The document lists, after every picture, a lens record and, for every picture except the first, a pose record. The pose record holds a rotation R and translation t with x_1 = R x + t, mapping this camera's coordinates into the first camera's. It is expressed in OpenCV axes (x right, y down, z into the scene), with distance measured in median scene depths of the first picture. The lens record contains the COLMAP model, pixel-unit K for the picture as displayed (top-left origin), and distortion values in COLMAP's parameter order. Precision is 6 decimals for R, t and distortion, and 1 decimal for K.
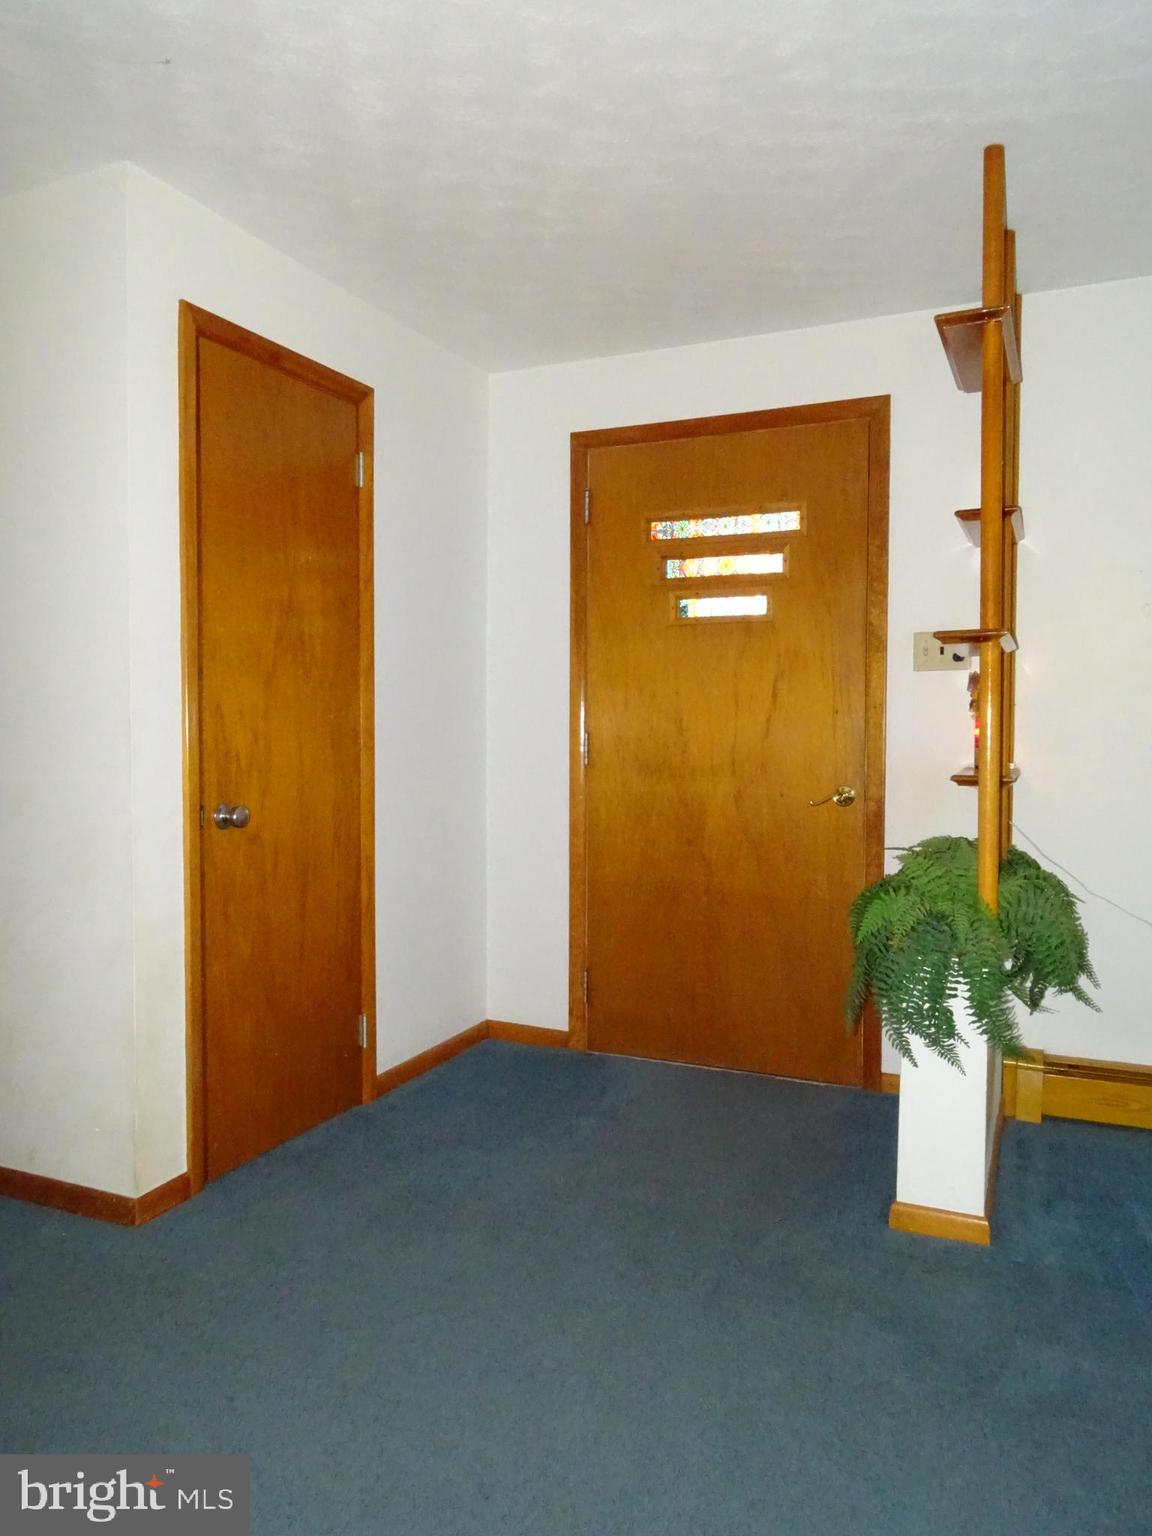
lens RADIAL K [[1097.1, 0, 576.0], [0, 1097.1, 768.0], [0, 0, 1]] dist [-0.000368, 0.009091]
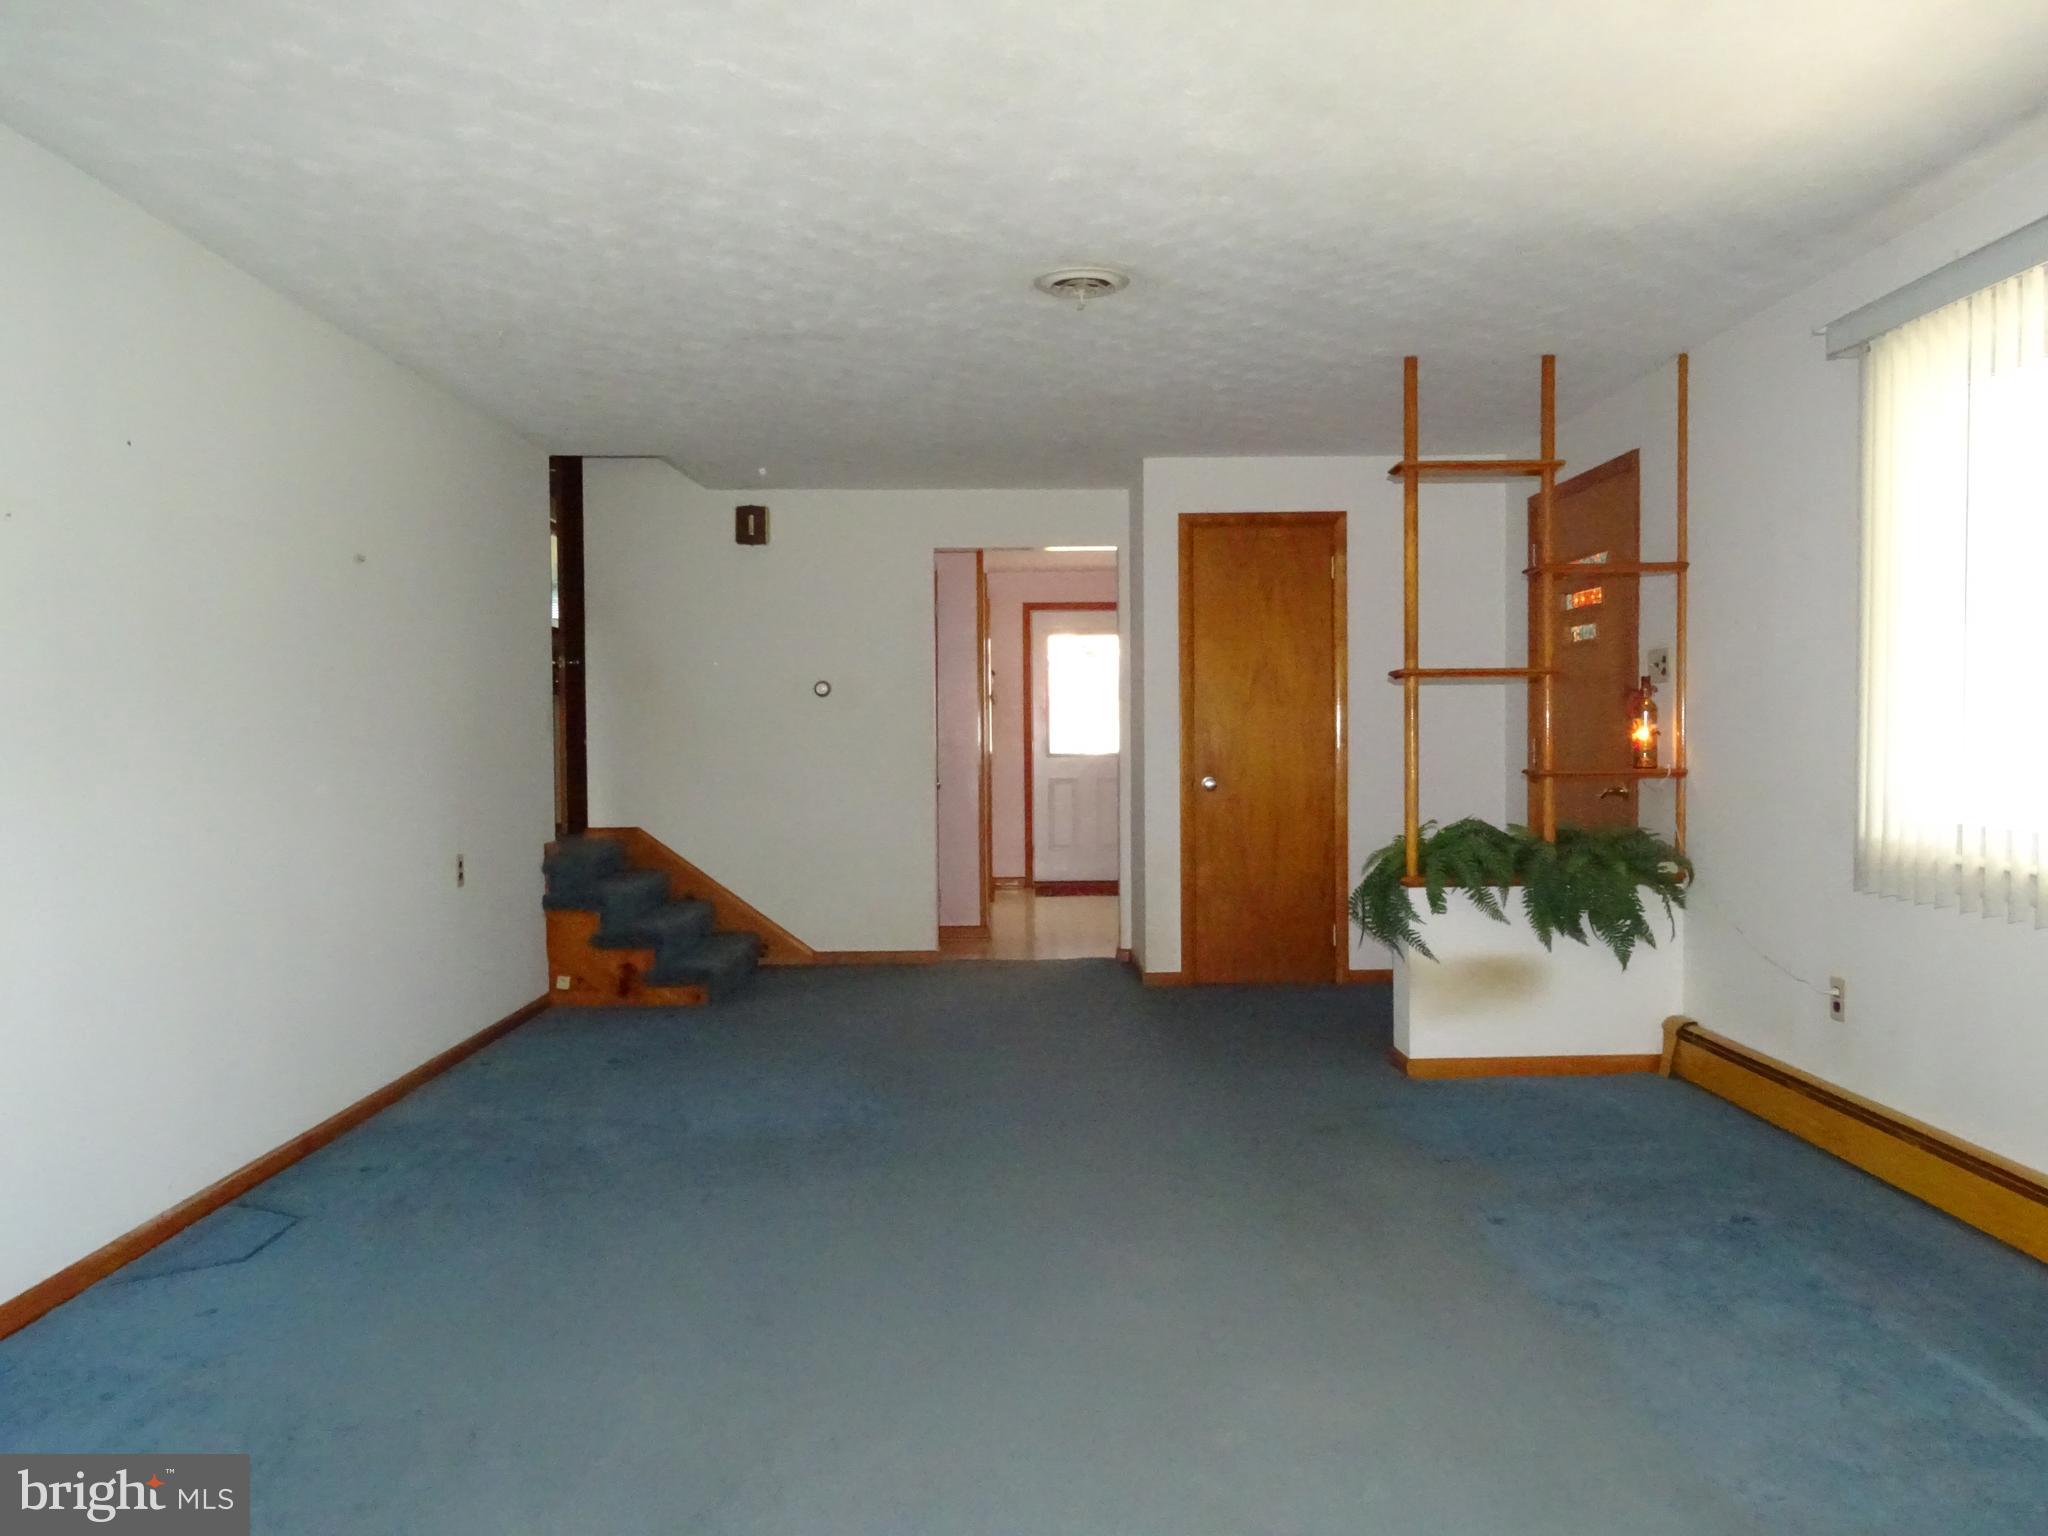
lens RADIAL K [[1462.8, 0, 1025.7], [0, 1462.8, 752.5], [0, 0, 1]] dist [-0.000368, 0.009091]
pose [[0.423122, 0.004729, -0.906060, 1.471937], [-0.030242, 0.999503, -0.008907, 0.021058], [0.905568, 0.031170, 0.423055, -0.255782]]
